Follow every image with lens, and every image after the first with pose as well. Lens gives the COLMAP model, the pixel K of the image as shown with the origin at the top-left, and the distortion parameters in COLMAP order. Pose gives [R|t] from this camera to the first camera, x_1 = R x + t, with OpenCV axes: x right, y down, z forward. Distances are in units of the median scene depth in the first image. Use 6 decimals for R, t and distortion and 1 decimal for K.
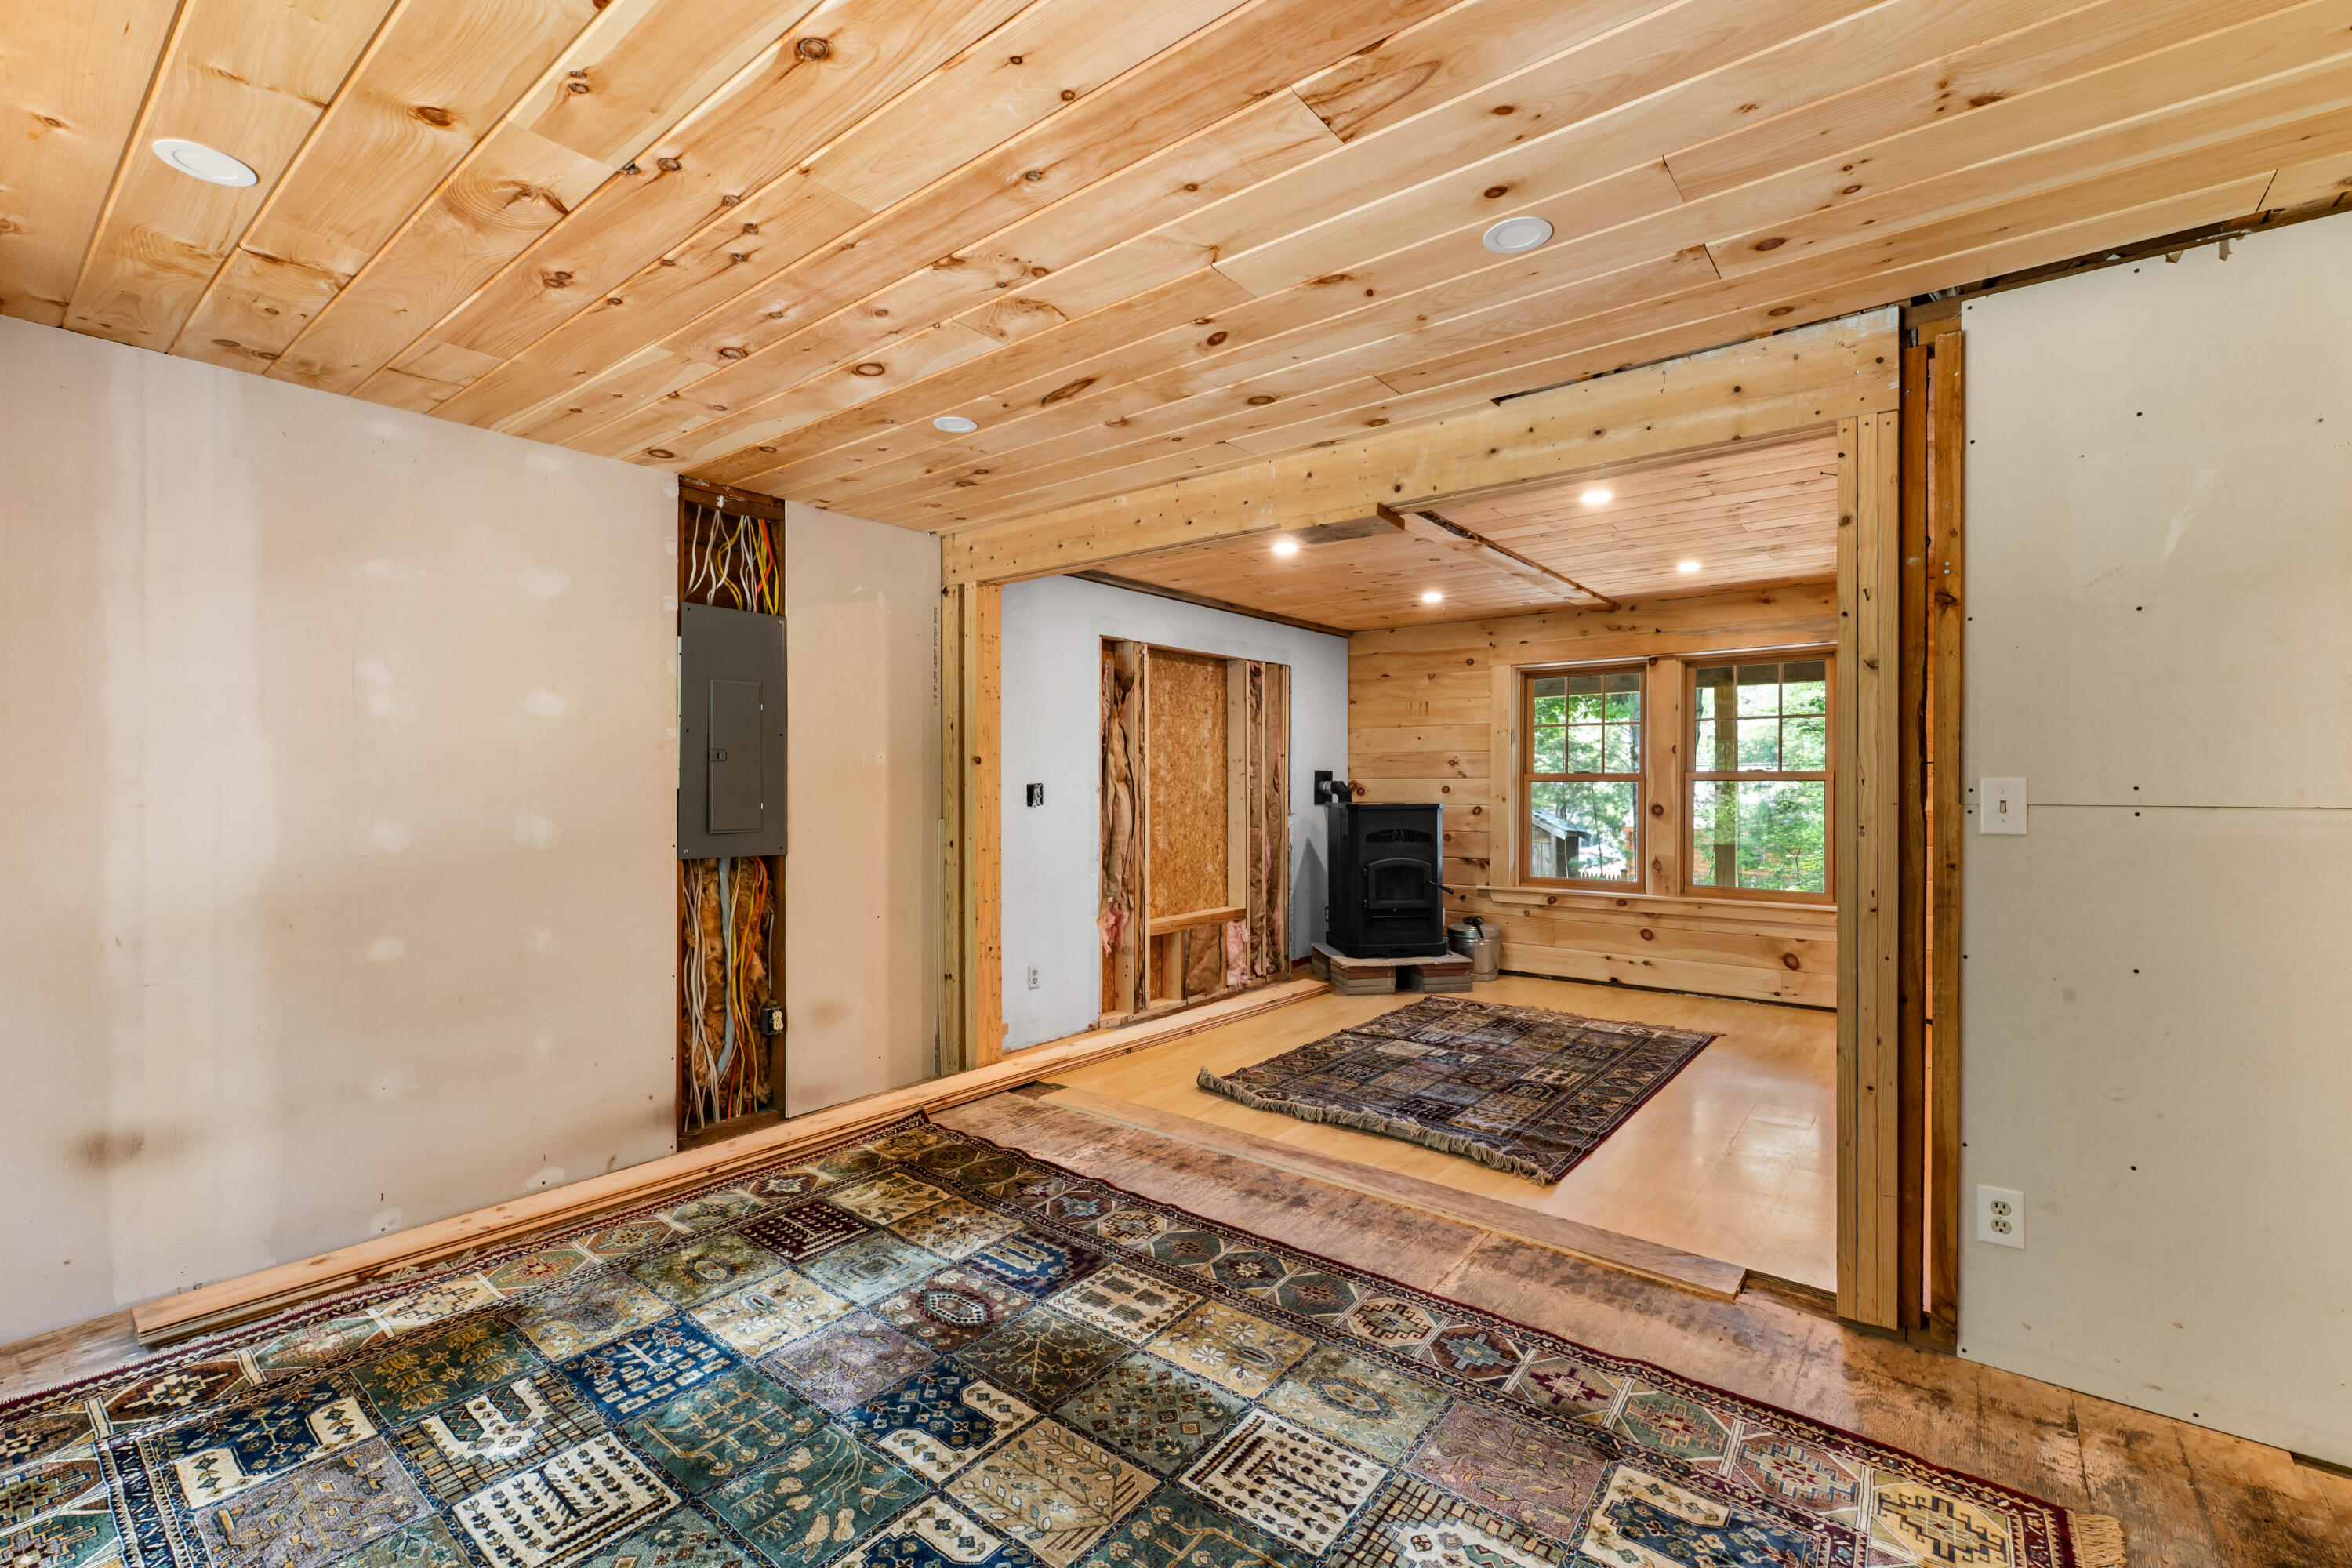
lens RADIAL K [[1025.4, 0, 1183.0], [0, 1025.4, 780.6], [0, 0, 1]] dist [0.000434, -0.000095]
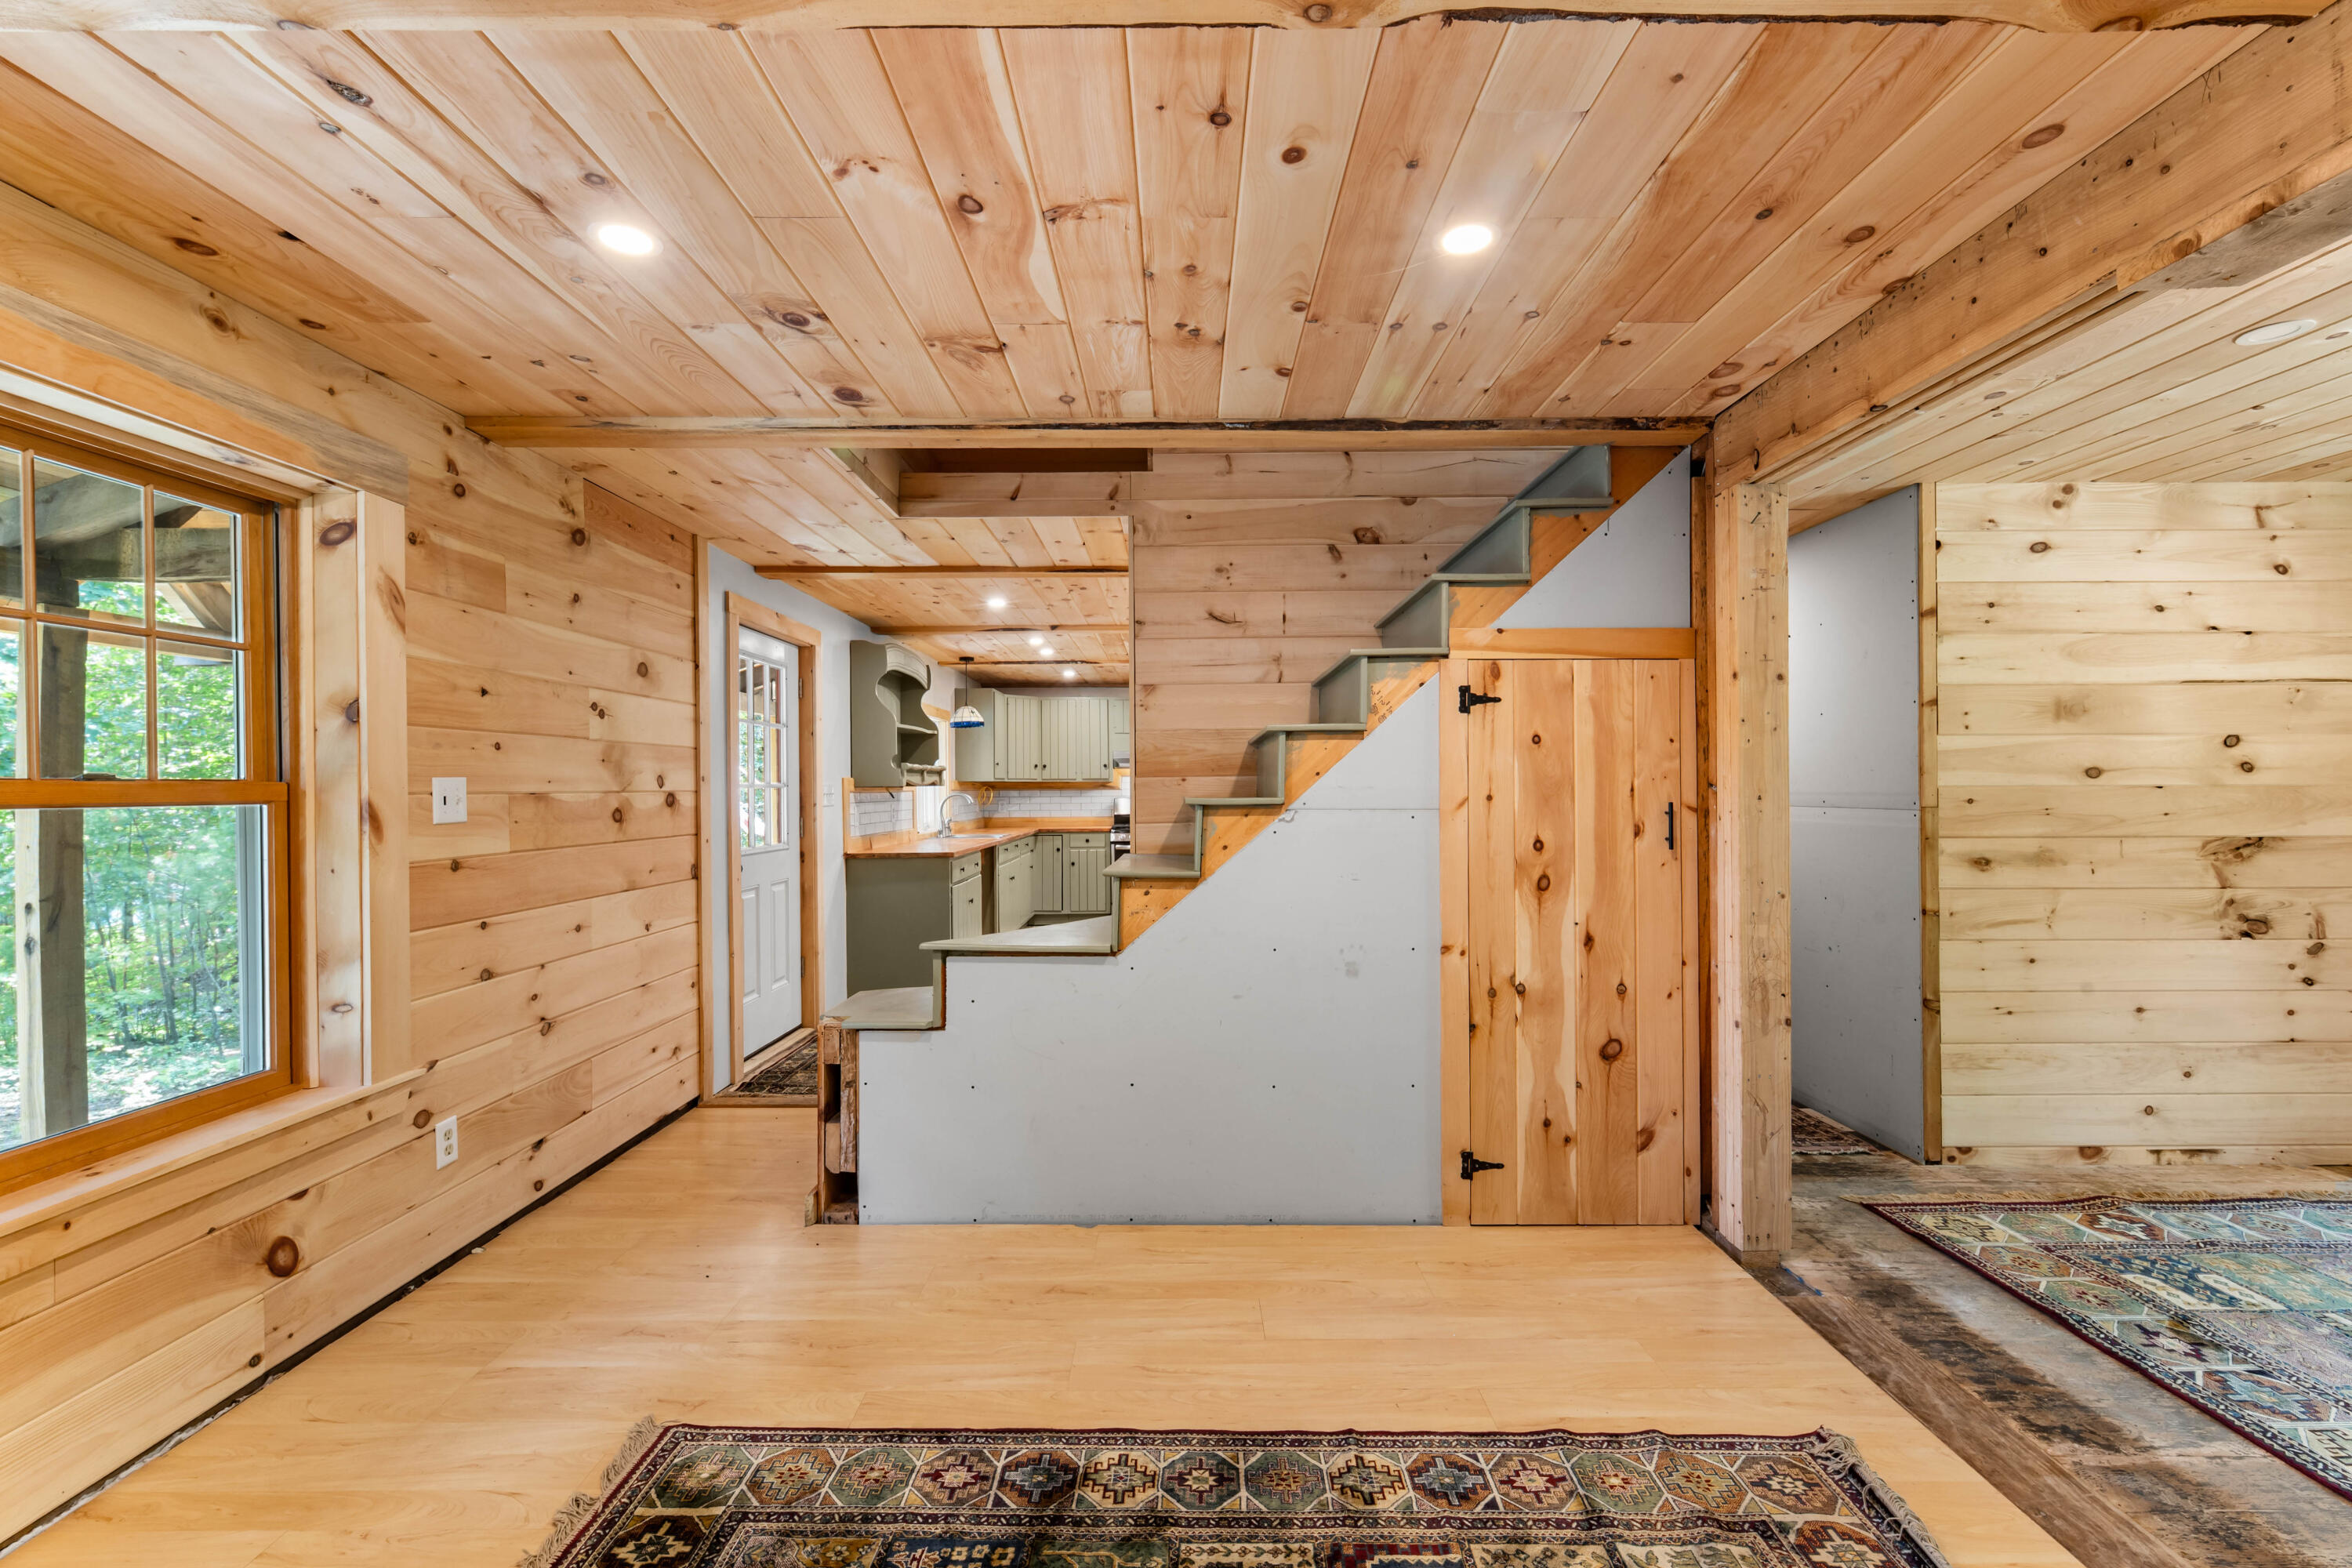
lens RADIAL K [[1025.4, 0, 1183.0], [0, 1025.4, 780.6], [0, 0, 1]] dist [0.000434, -0.000095]
pose [[-0.615664, 0.007687, 0.787971, 0.149847], [0.007331, 0.999965, -0.004027, -0.013635], [-0.787975, 0.003297, -0.615699, 2.397804]]
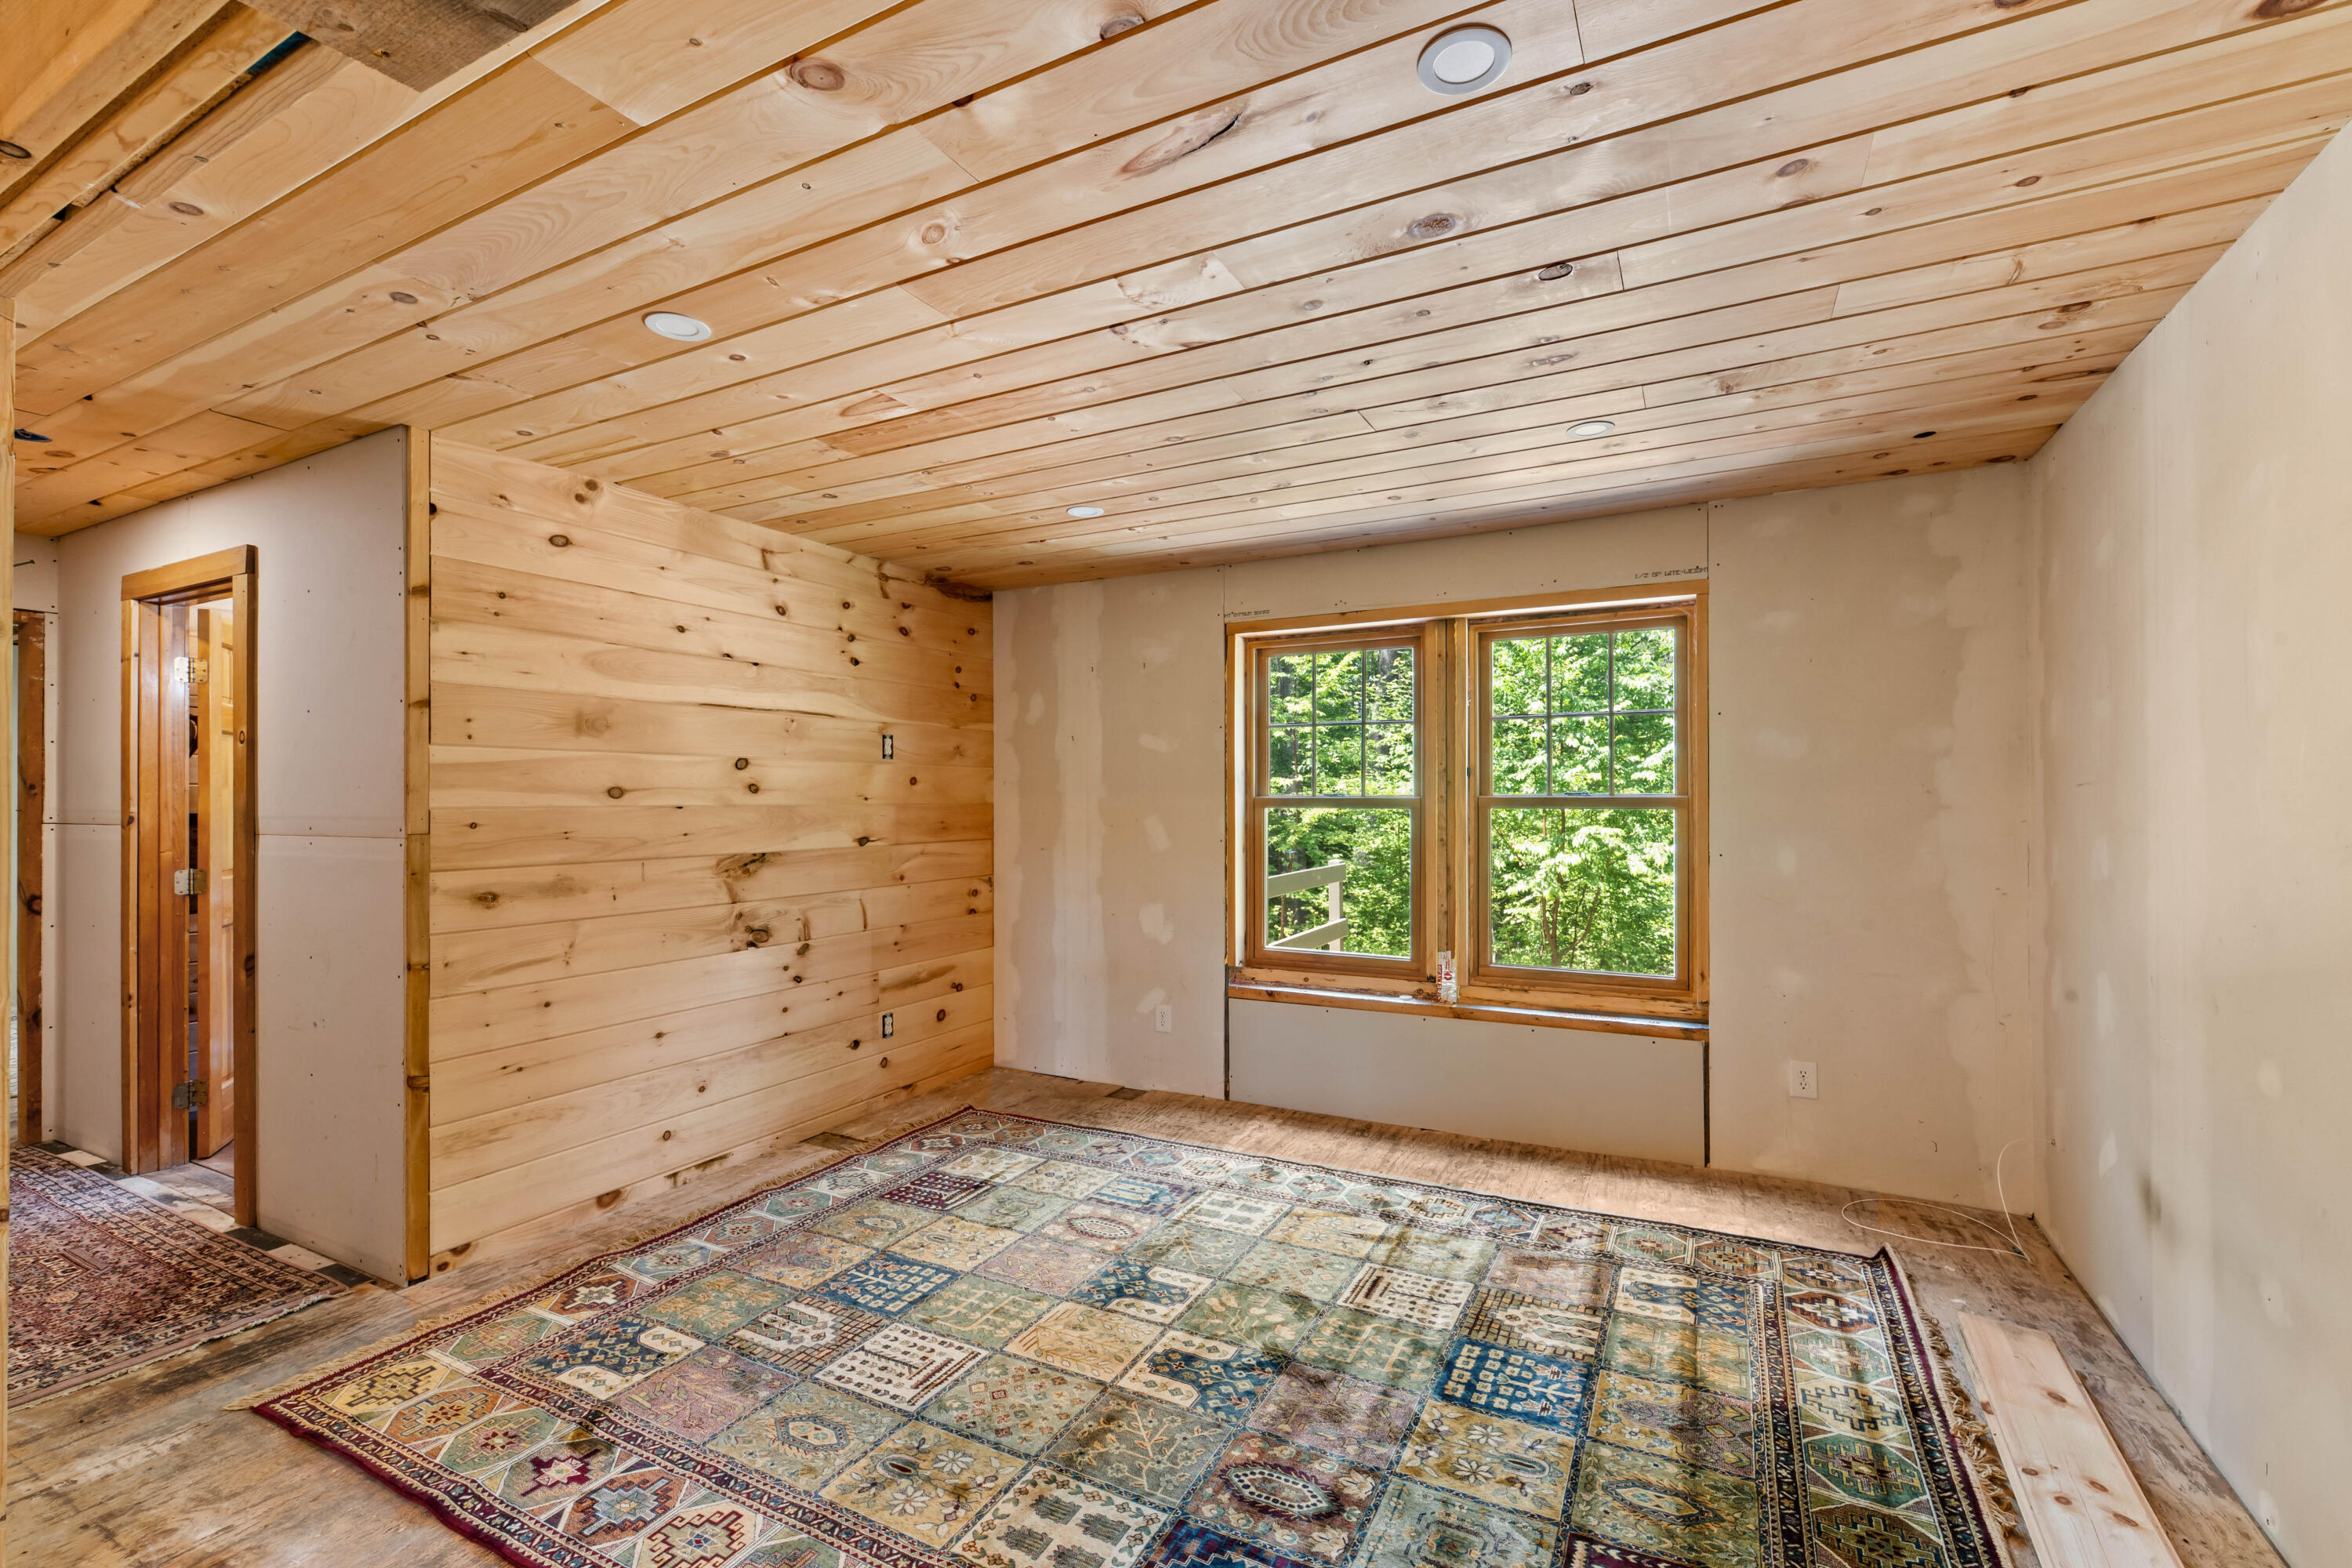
lens RADIAL K [[1025.4, 0, 1183.0], [0, 1025.4, 780.6], [0, 0, 1]] dist [0.000434, -0.000095]
pose [[-0.984109, 0.000798, -0.177561, -0.013435], [0.003330, 0.999897, -0.013962, -0.015833], [0.177532, -0.014331, -0.984011, 1.931530]]
